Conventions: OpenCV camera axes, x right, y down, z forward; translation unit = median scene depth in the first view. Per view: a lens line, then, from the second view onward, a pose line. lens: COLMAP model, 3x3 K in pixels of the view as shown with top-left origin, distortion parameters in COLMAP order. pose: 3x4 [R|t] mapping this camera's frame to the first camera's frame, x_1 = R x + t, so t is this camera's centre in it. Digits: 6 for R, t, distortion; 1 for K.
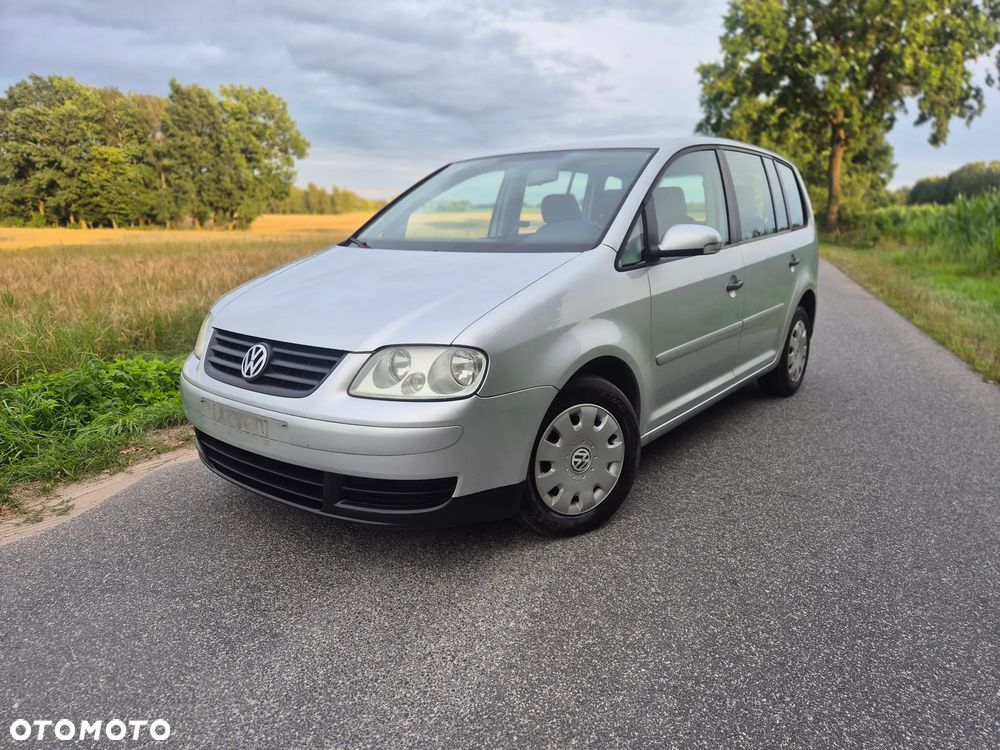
lens RADIAL K [[690.4, 0, 502.8], [0, 690.4, 368.6], [0, 0, 1]] dist [0.066470, -0.063341]
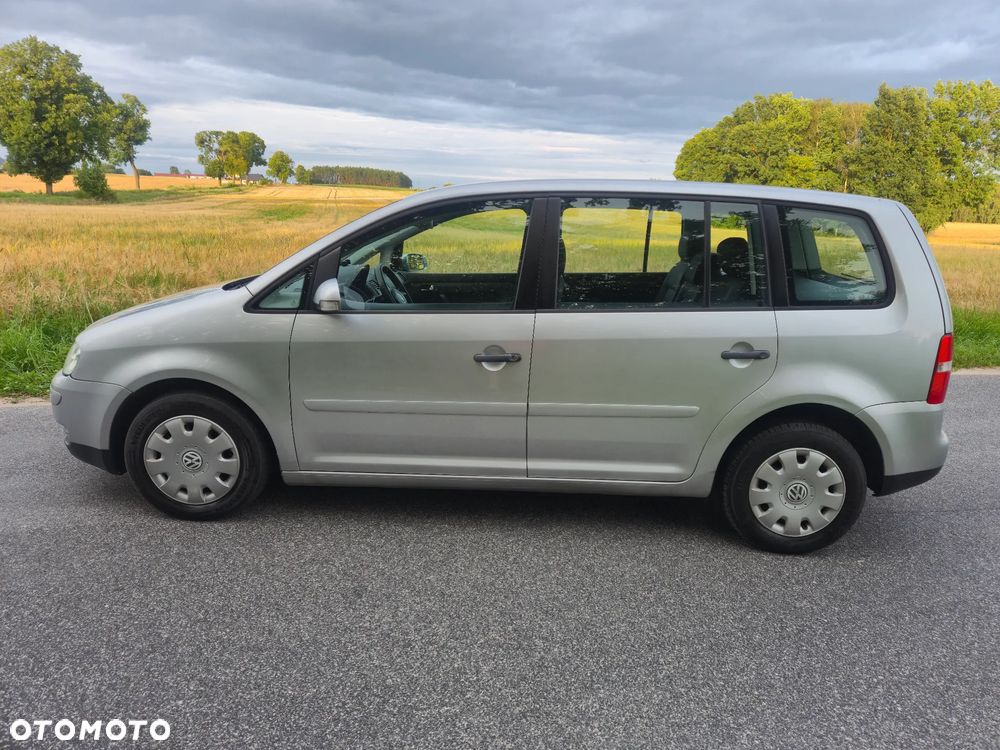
lens RADIAL K [[674.1, 0, 501.7], [0, 674.1, 371.1], [0, 0, 1]] dist [0.027512, -0.010862]
pose [[0.597868, 0.214609, -0.772332, 0.268953], [-0.210722, 0.971685, 0.106882, -0.053325], [0.773402, 0.098846, 0.626162, 0.135003]]
